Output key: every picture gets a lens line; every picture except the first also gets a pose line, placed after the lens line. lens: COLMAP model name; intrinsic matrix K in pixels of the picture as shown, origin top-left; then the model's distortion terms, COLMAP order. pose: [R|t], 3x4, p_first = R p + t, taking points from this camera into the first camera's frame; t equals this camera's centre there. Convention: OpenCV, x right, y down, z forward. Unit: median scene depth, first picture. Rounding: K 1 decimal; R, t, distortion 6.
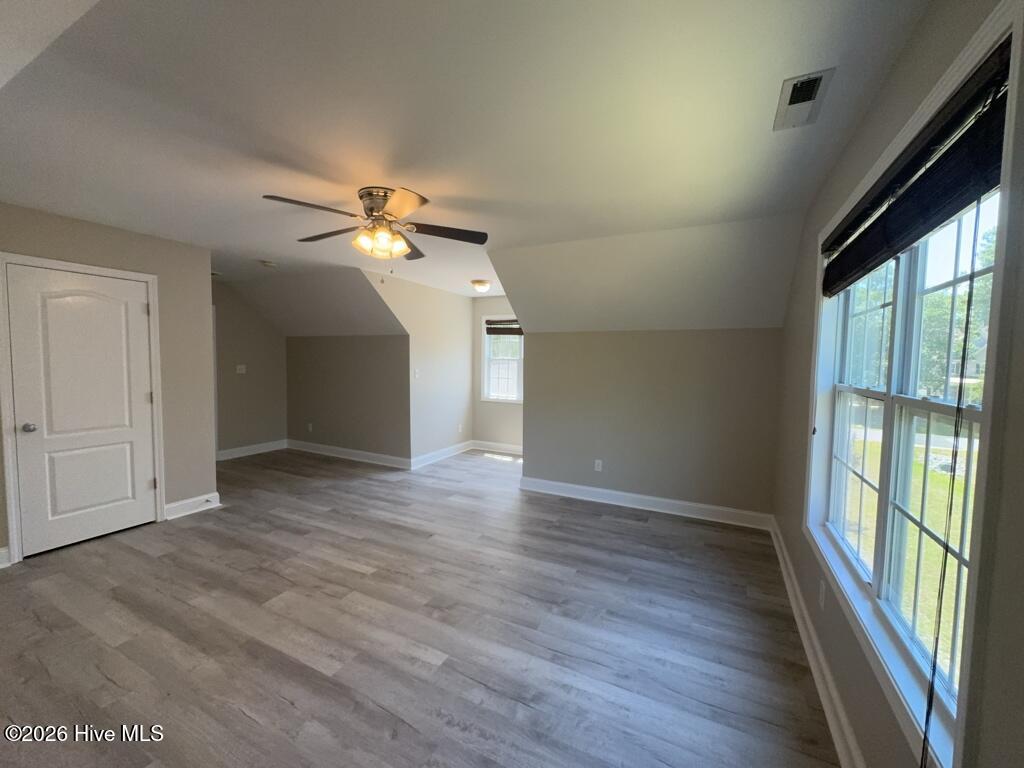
lens RADIAL K [[413.8, 0, 512.0], [0, 413.8, 384.0], [0, 0, 1]] dist [0.001370, 0.000075]
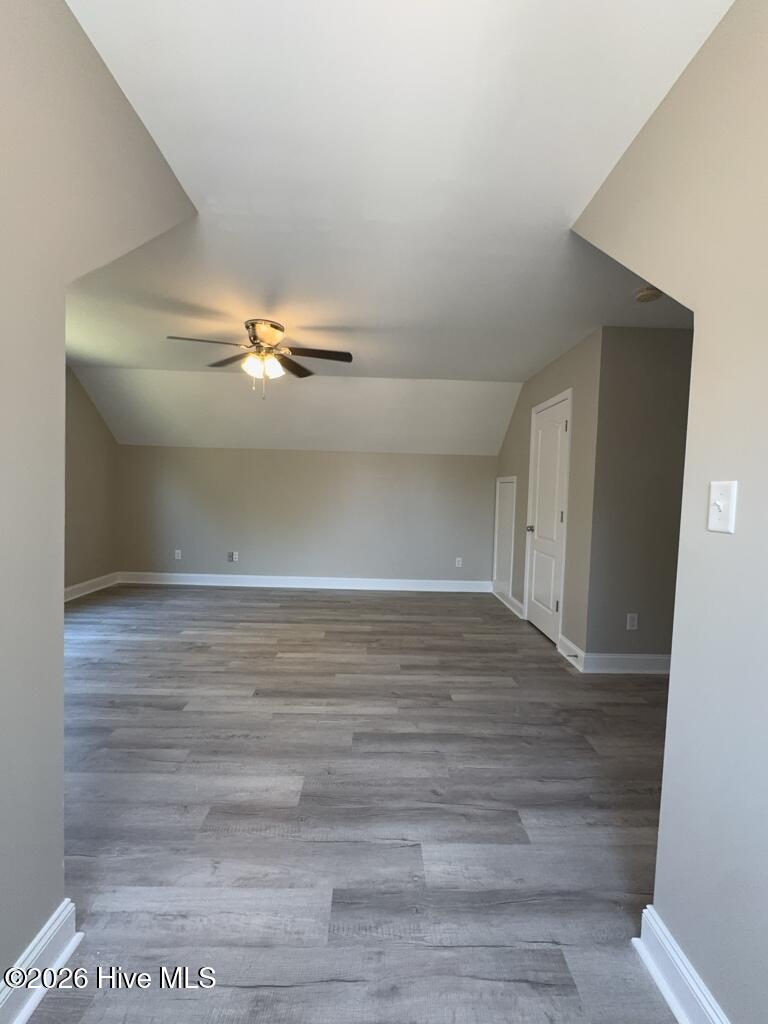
lens RADIAL K [[436.7, 0, 384.0], [0, 436.7, 512.0], [0, 0, 1]] dist [-0.000513, -0.000019]
pose [[-0.880416, -0.011706, -0.474058, -0.022629], [-0.066785, 0.992792, 0.099518, -0.060094], [0.469476, 0.119277, -0.874852, 1.938933]]
